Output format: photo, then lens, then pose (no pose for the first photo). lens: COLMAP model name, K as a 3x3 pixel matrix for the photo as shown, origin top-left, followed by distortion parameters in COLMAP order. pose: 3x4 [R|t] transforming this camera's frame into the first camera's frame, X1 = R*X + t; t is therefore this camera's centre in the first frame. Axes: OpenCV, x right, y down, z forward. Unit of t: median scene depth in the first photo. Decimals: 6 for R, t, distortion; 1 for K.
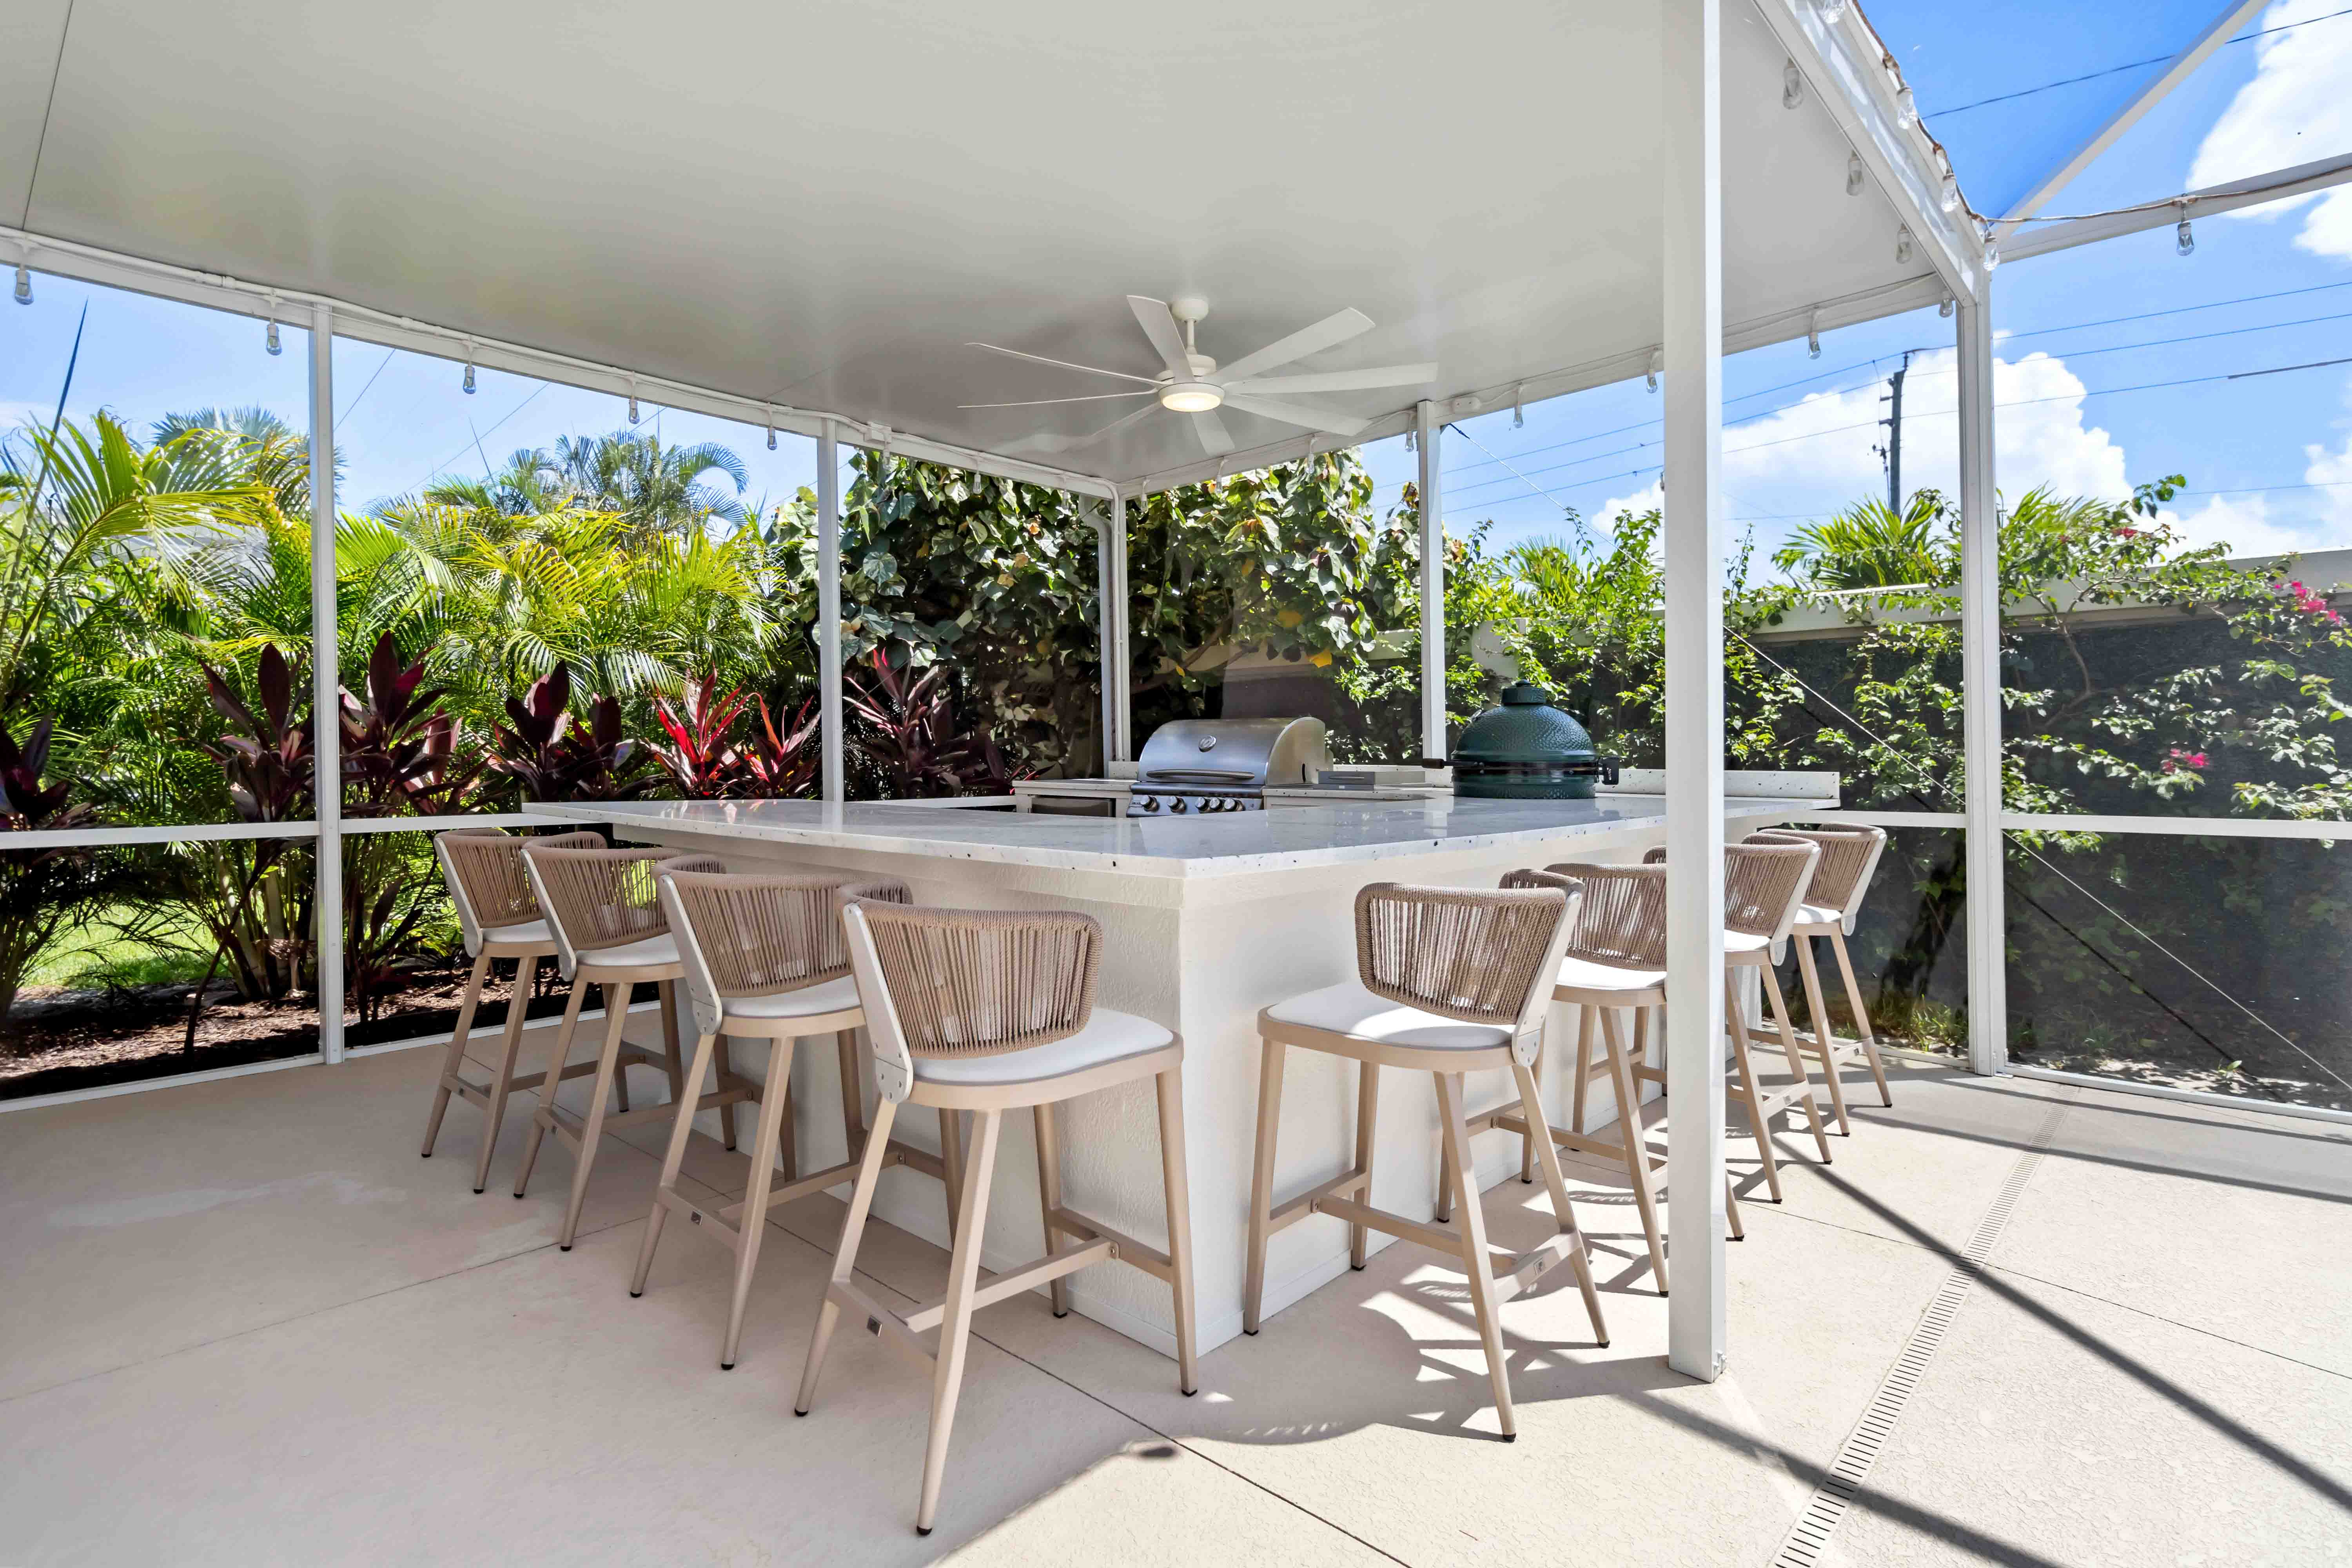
lens RADIAL K [[1159.0, 0, 1172.2], [0, 1159.0, 771.8], [0, 0, 1]] dist [-0.006289, -0.000262]
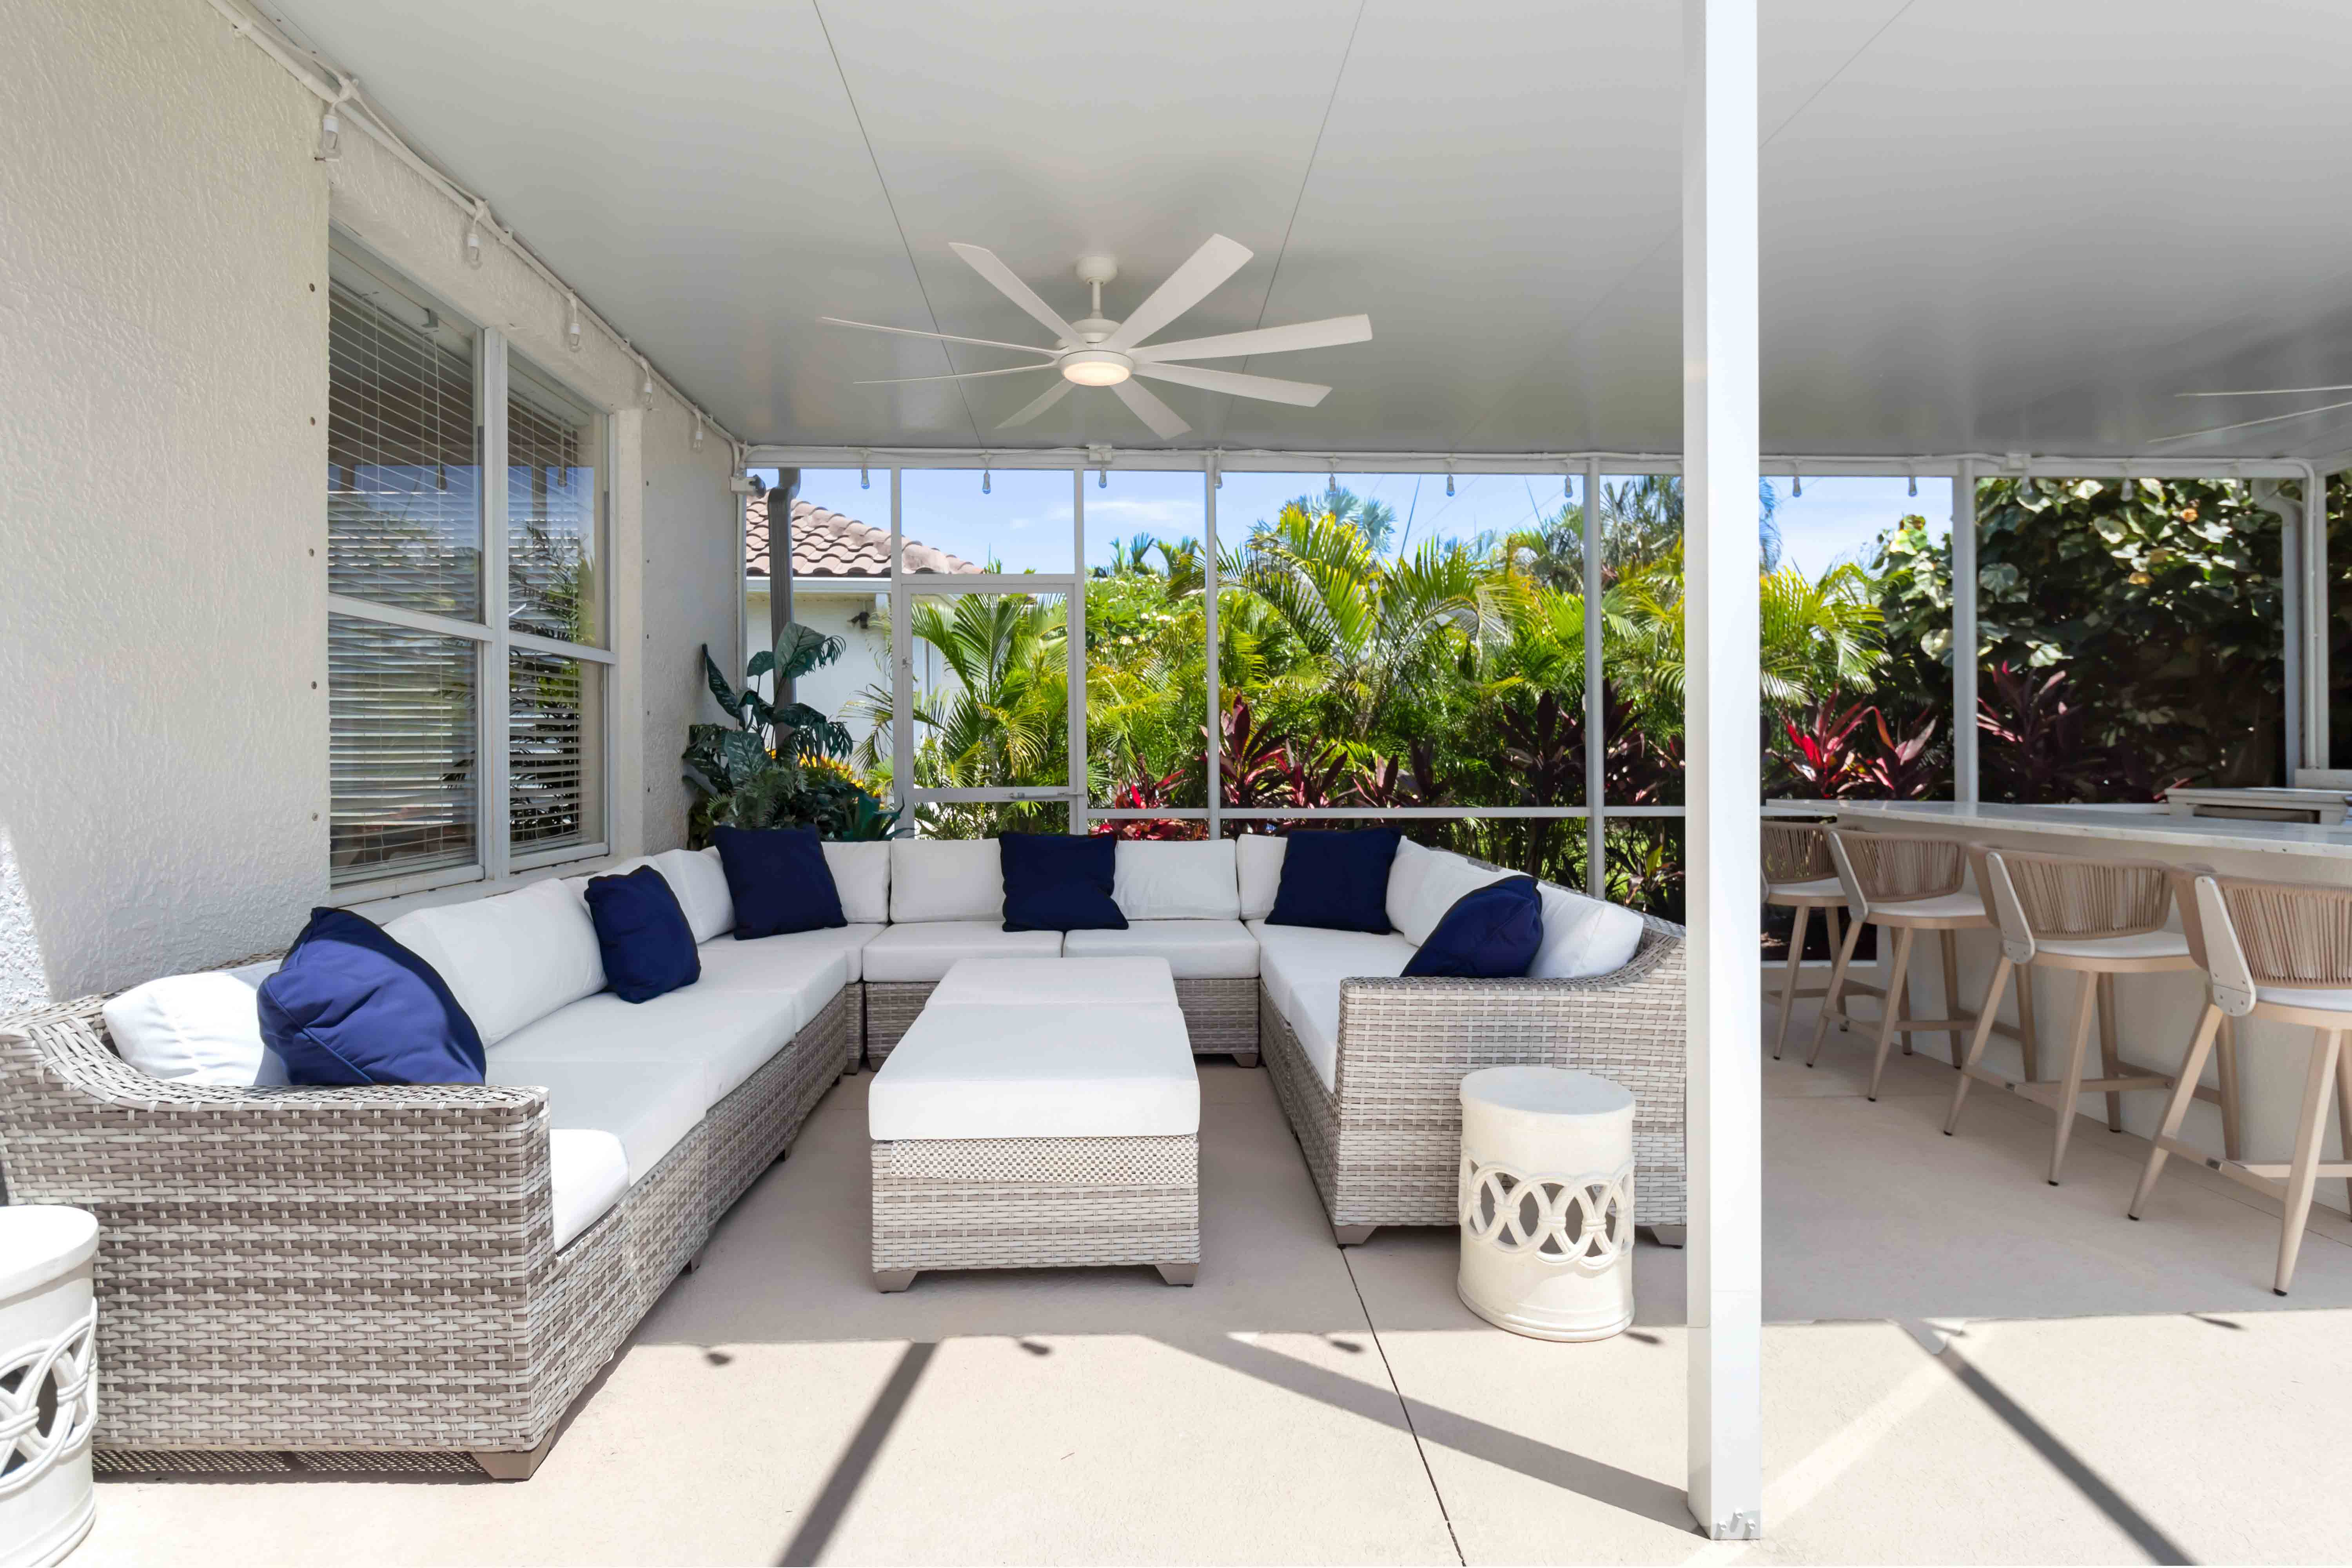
lens RADIAL K [[1159.0, 0, 1151.5], [0, 1159.0, 775.1], [0, 0, 1]] dist [-0.006289, -0.000262]
pose [[0.707029, 0.014874, -0.707028, -0.050142], [-0.010168, 0.999889, 0.010868, -0.004900], [0.707111, -0.000495, 0.707102, -0.268264]]
